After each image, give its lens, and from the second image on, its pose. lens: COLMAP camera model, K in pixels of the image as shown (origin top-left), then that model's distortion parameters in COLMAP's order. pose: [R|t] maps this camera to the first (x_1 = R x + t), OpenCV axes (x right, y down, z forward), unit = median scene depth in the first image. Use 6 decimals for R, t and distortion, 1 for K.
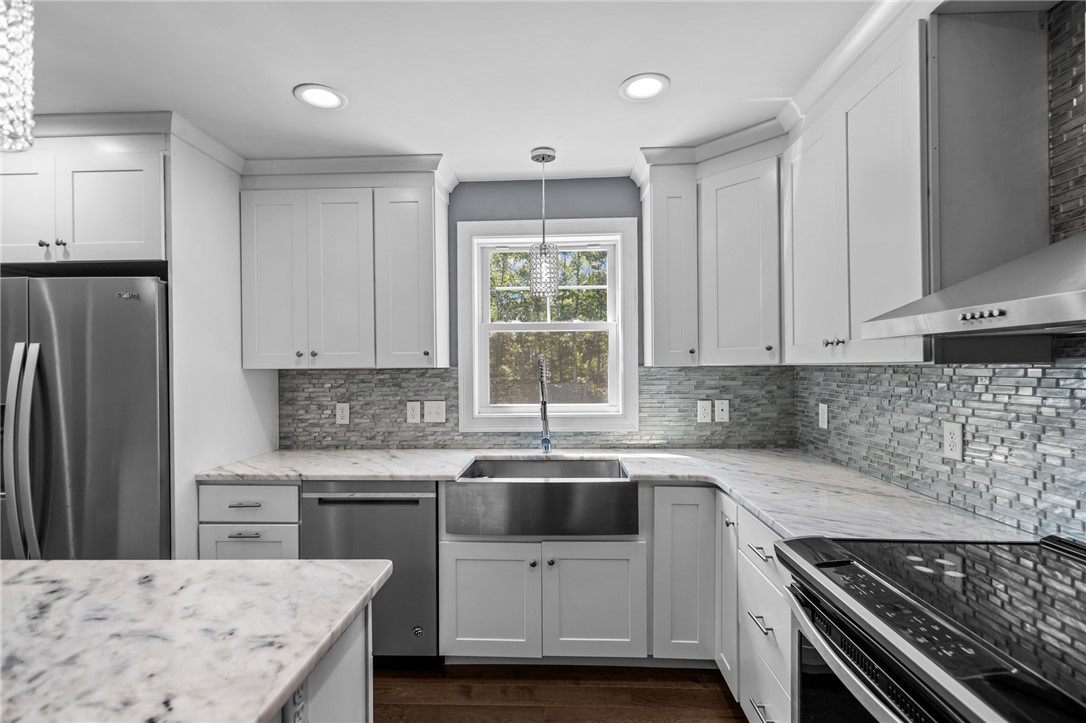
lens RADIAL K [[484.0, 0, 539.9], [0, 484.0, 367.4], [0, 0, 1]] dist [-0.021304, -0.000967]
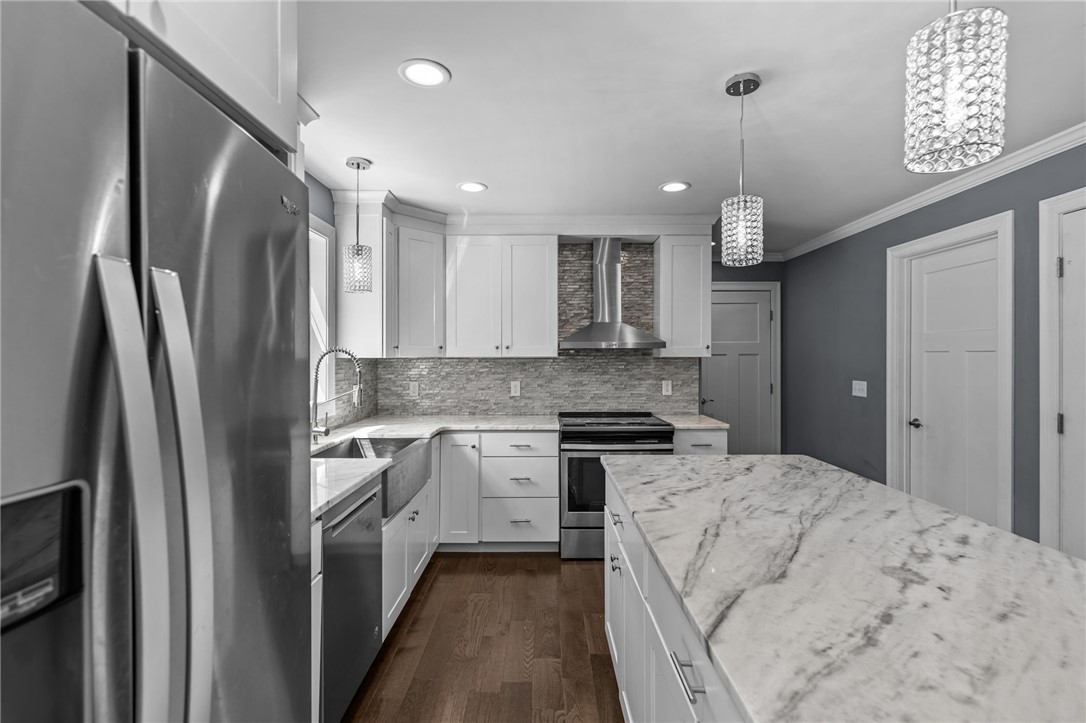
lens RADIAL K [[508.1, 0, 545.3], [0, 508.1, 355.5], [0, 0, 1]] dist [0.009284, -0.004067]
pose [[-0.034295, 0.013227, 0.999324, -1.110694], [0.001863, 0.999912, -0.013171, 0.011332], [-0.999410, 0.001410, -0.034317, 0.593332]]
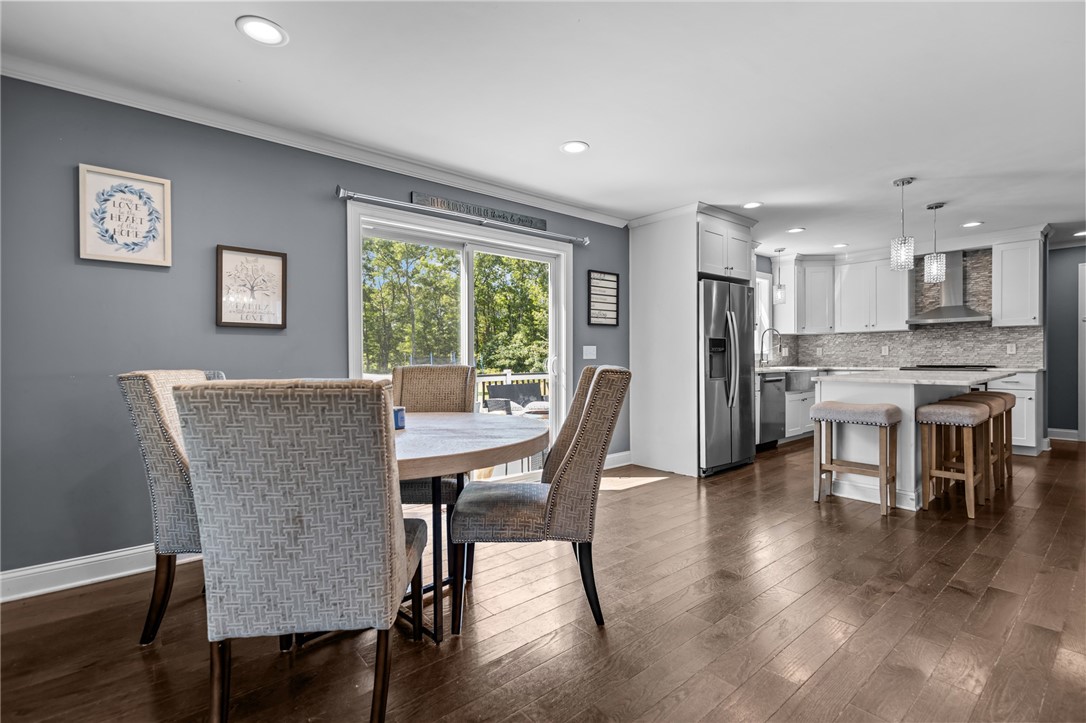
lens RADIAL K [[508.1, 0, 533.7], [0, 508.1, 362.0], [0, 0, 1]] dist [0.009284, -0.004067]
pose [[0.745810, -0.006141, 0.666131, -2.699473], [0.004428, 0.999981, 0.004261, 0.139161], [-0.666144, -0.000228, 0.745823, -0.154366]]
